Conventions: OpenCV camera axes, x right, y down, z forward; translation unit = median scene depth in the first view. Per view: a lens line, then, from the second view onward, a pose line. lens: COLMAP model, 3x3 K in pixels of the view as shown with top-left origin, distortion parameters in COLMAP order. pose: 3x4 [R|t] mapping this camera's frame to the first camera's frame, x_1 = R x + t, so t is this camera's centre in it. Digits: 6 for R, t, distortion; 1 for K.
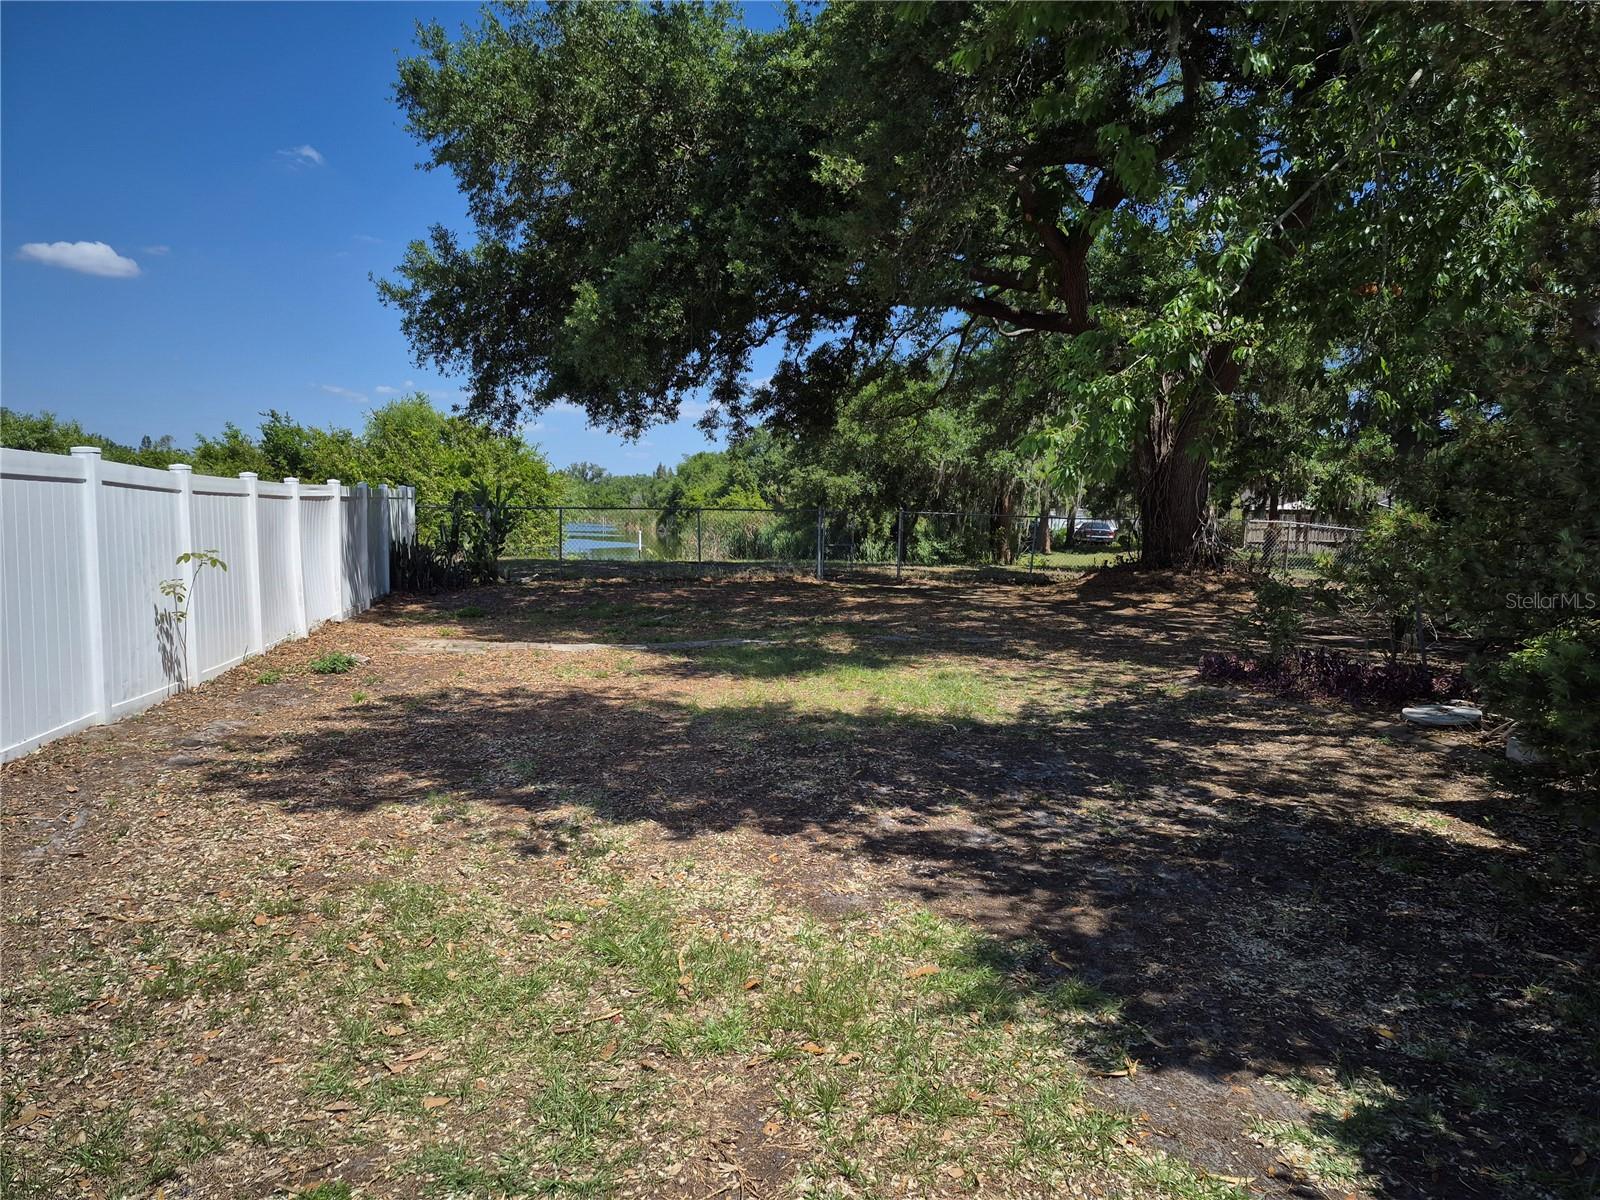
lens RADIAL K [[1064.3, 0, 834.1], [0, 1064.3, 622.5], [0, 0, 1]] dist [-0.007962, -0.008283]
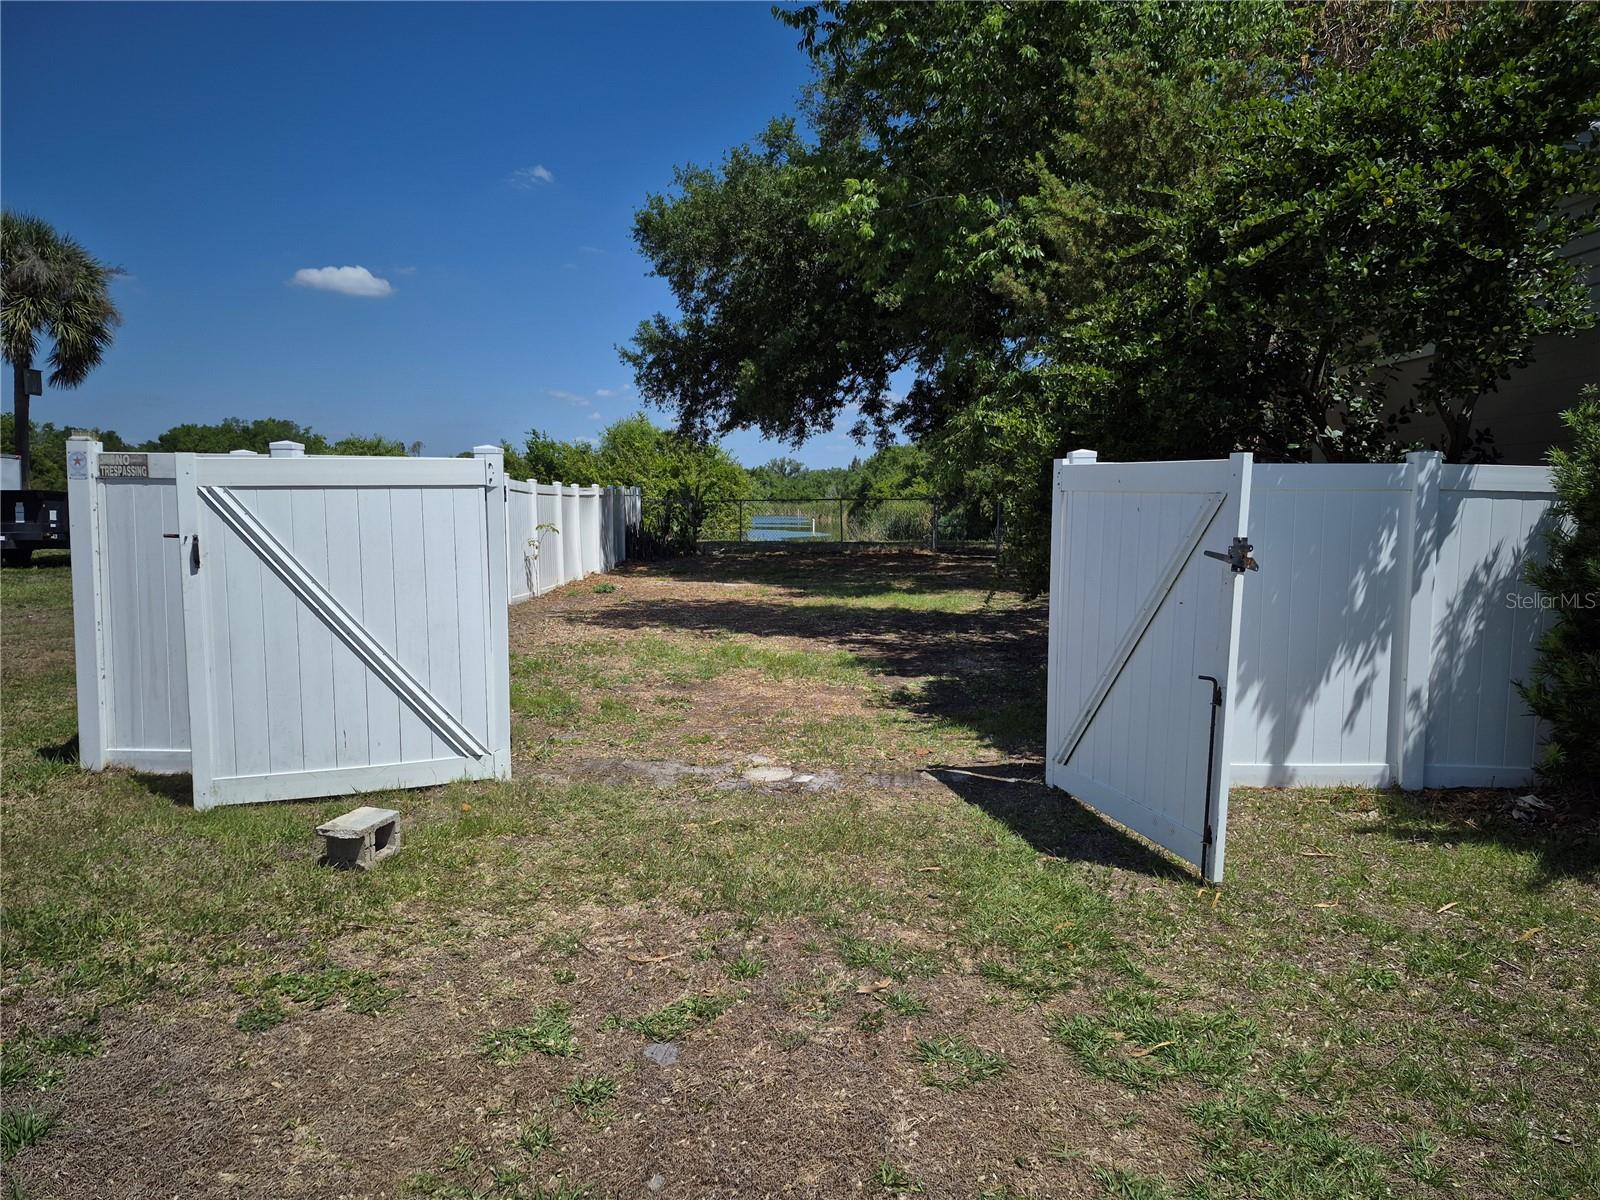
lens RADIAL K [[1064.3, 0, 798.8], [0, 1064.3, 607.0], [0, 0, 1]] dist [-0.007962, -0.008283]
pose [[0.976685, 0.004750, -0.214626, 0.102348], [-0.006068, 0.999967, -0.005482, 0.033928], [0.214593, 0.006657, 0.976681, -0.298062]]
